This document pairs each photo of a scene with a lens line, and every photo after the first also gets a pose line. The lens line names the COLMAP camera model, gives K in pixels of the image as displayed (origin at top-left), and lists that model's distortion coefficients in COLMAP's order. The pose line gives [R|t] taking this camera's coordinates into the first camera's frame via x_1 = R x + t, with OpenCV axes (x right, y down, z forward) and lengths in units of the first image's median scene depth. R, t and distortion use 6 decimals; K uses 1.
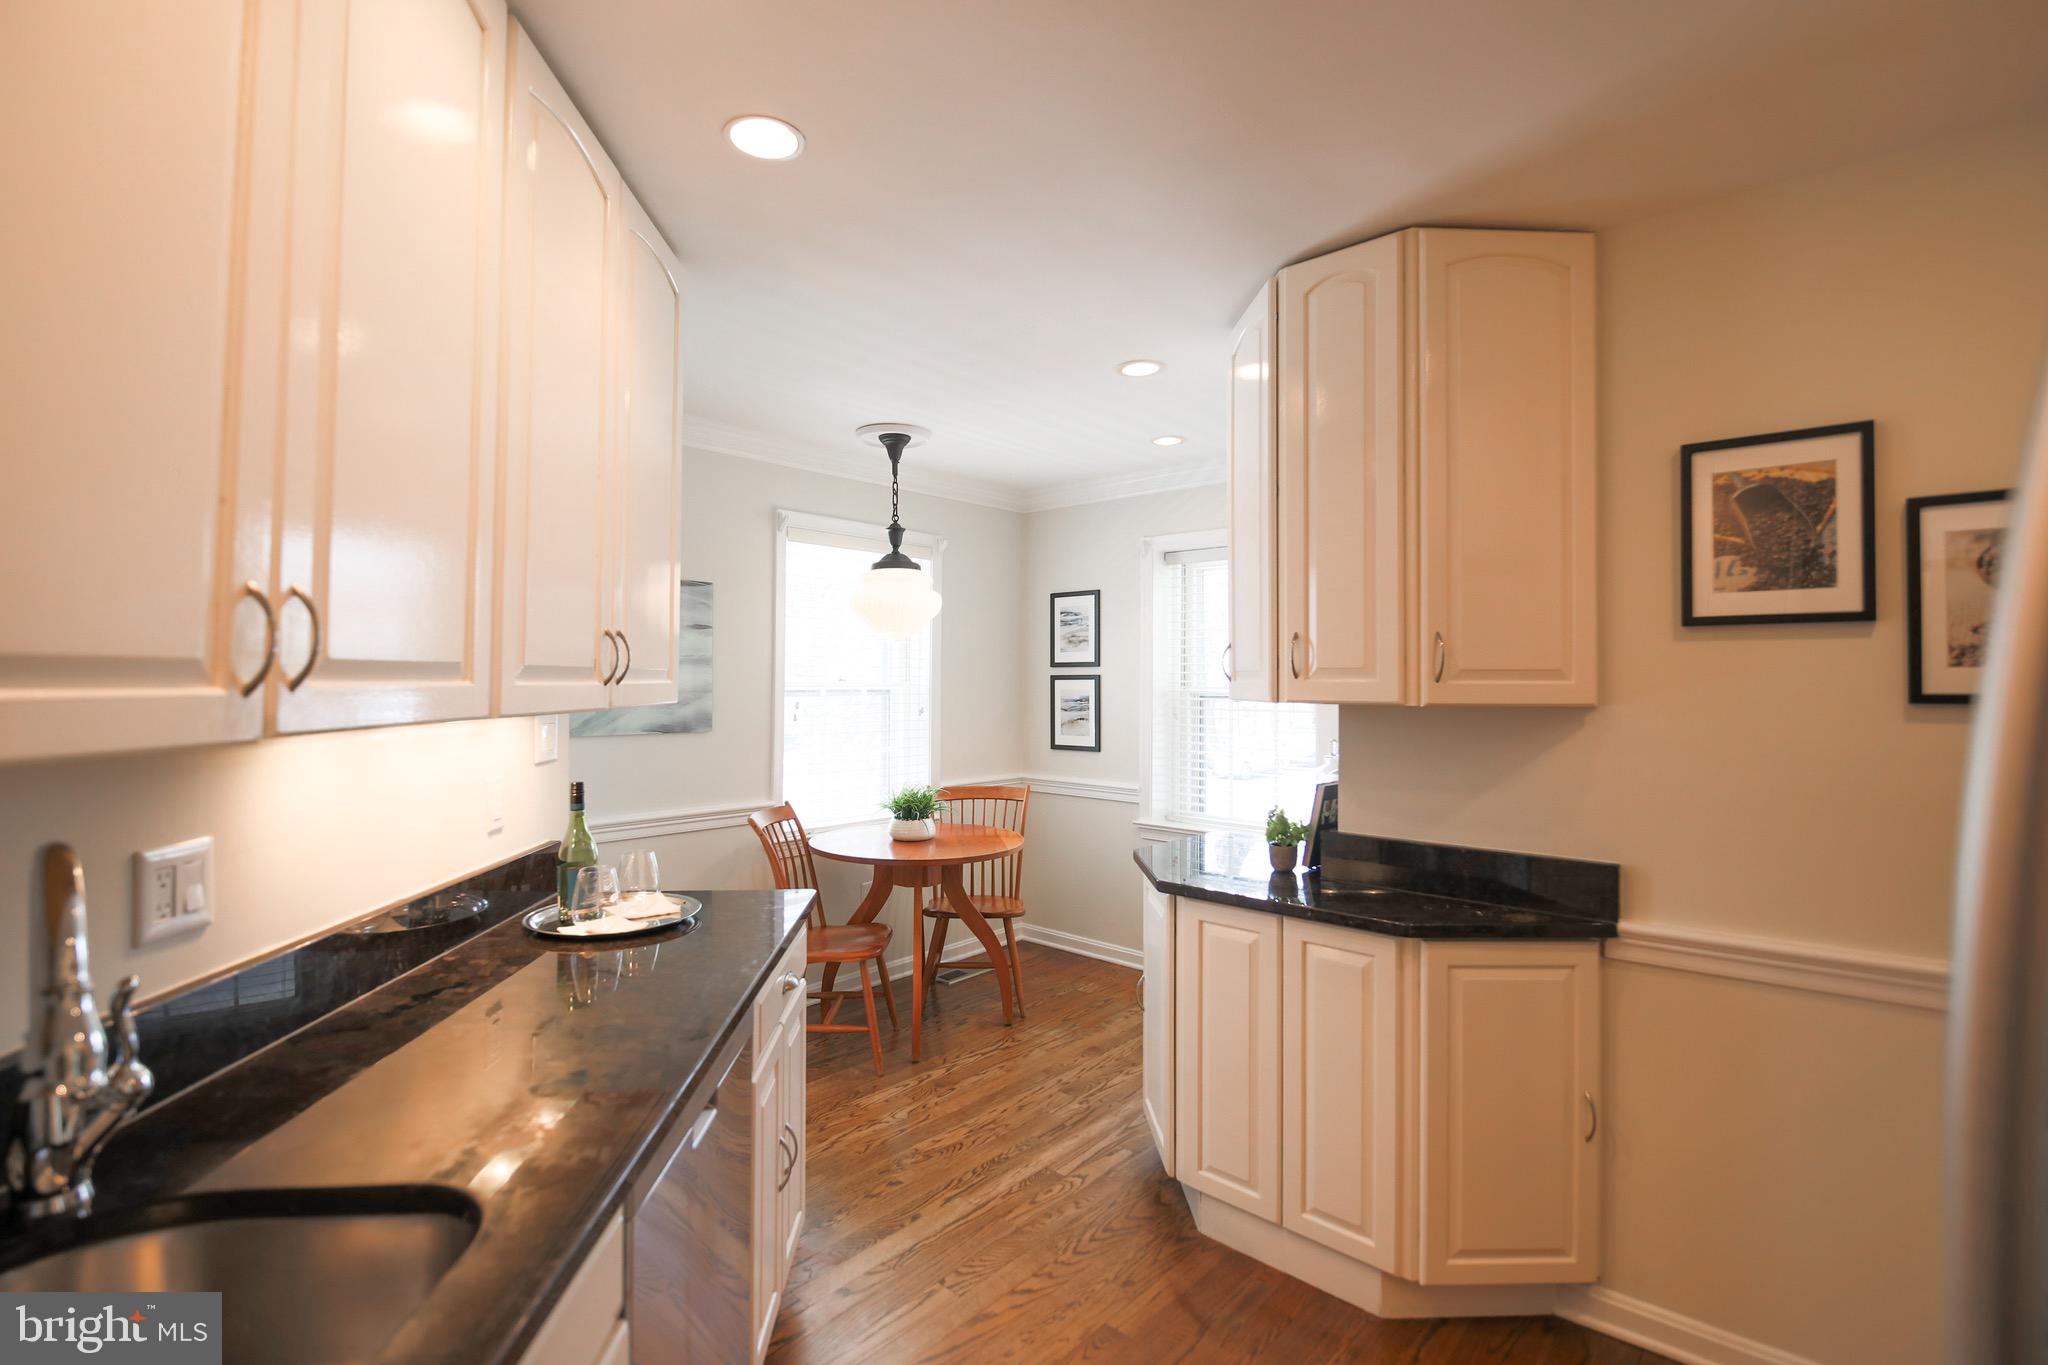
lens RADIAL K [[939.2, 0, 1014.5], [0, 939.2, 677.4], [0, 0, 1]] dist [-0.008528, -0.003461]
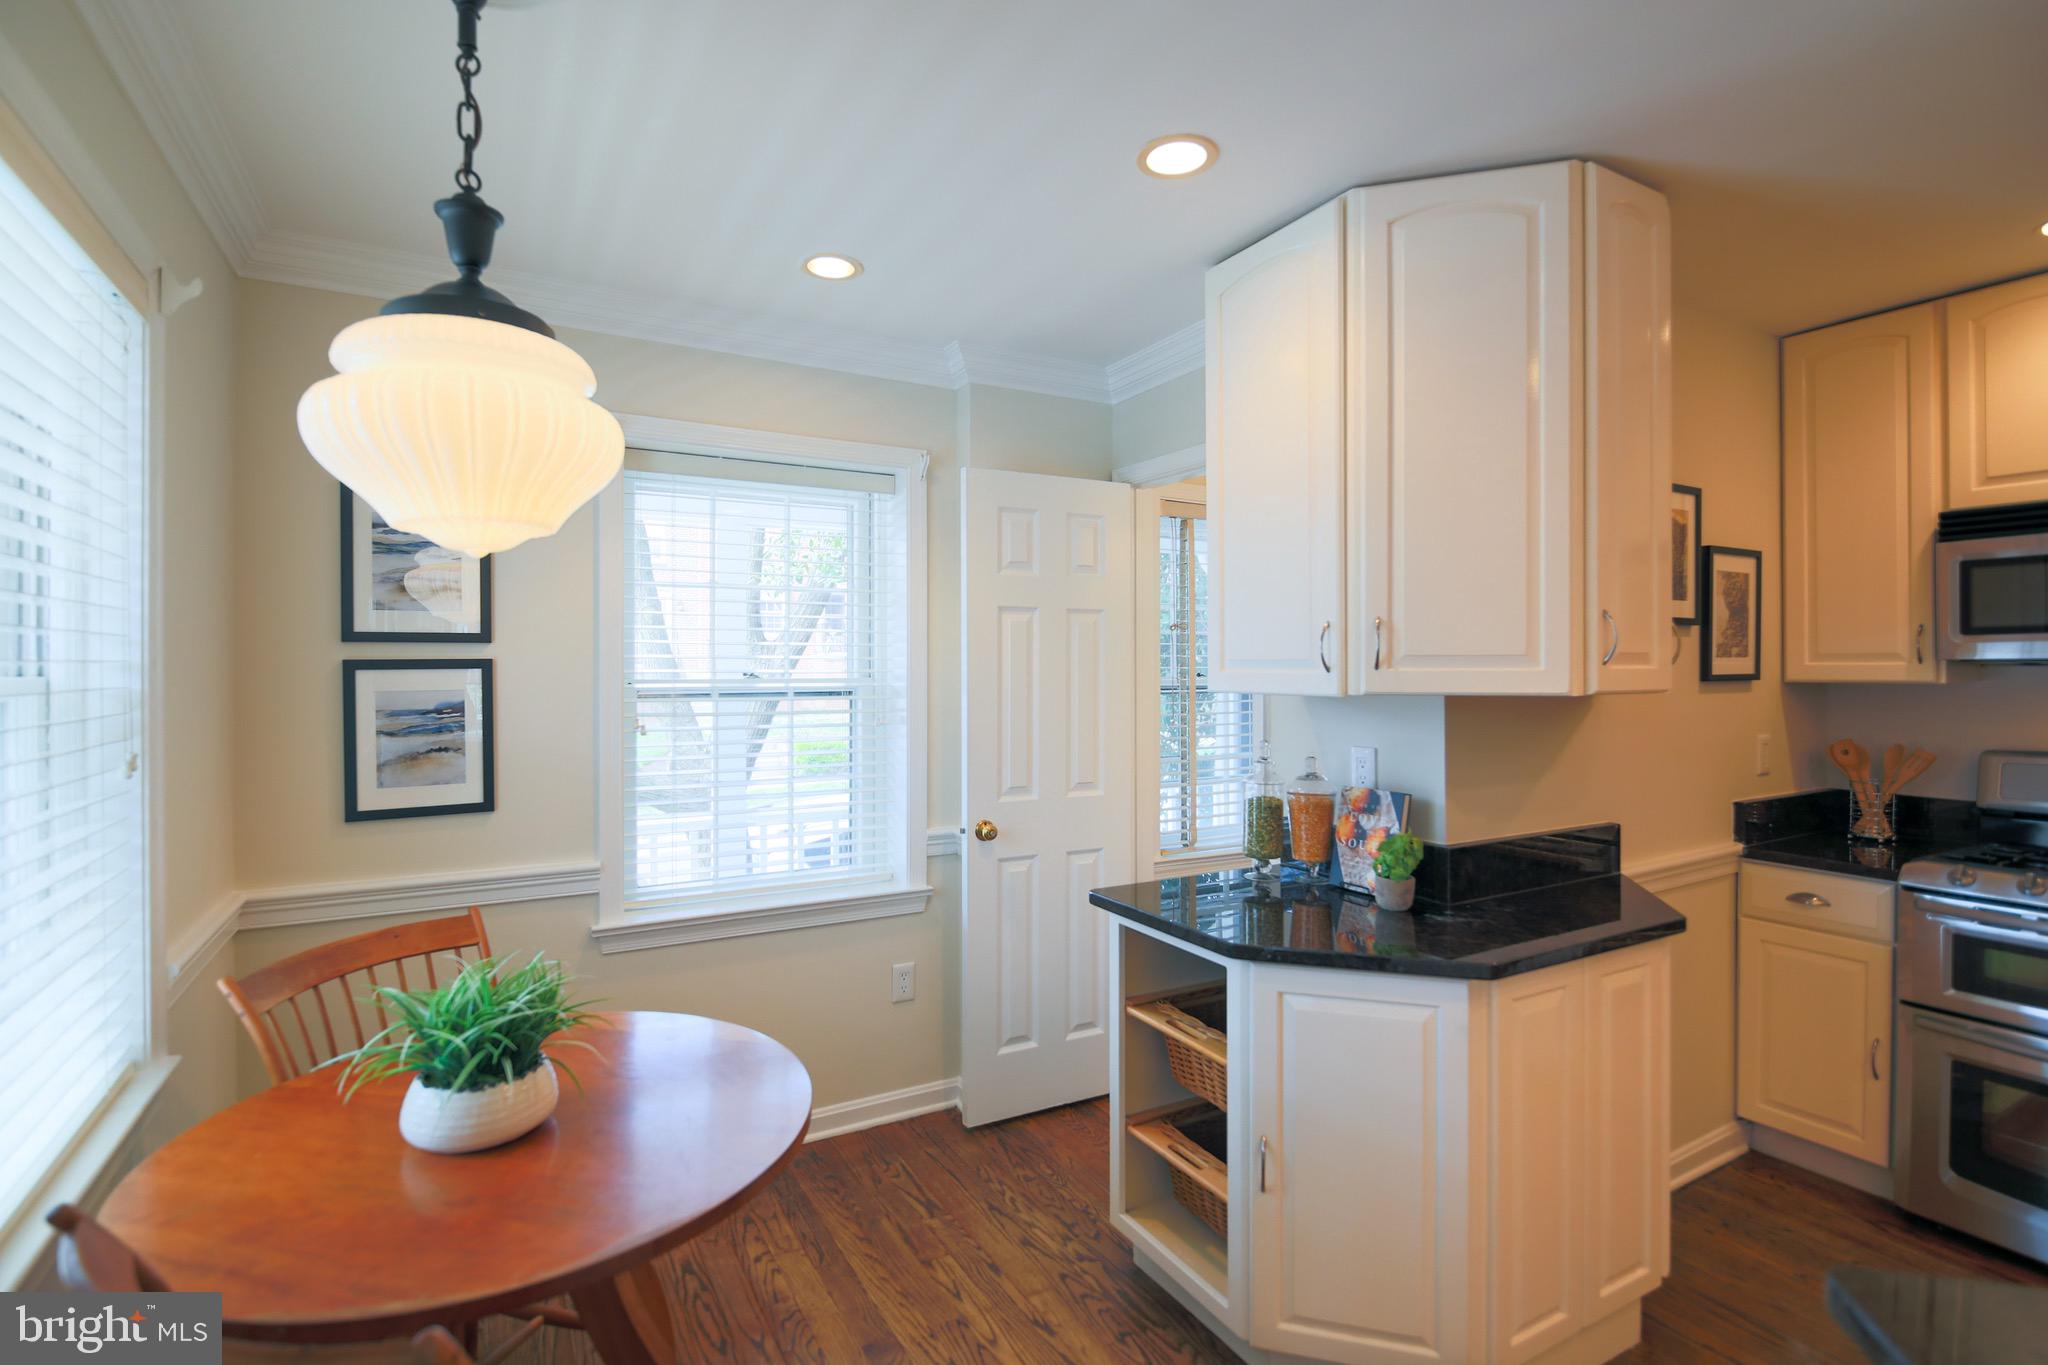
lens RADIAL K [[939.2, 0, 1025.4], [0, 939.2, 668.7], [0, 0, 1]] dist [-0.008528, -0.003461]
pose [[0.305055, -0.015448, 0.952209, -0.299879], [-0.001200, 0.999861, 0.016605, -0.006165], [-0.952334, -0.006208, 0.304994, 0.572307]]
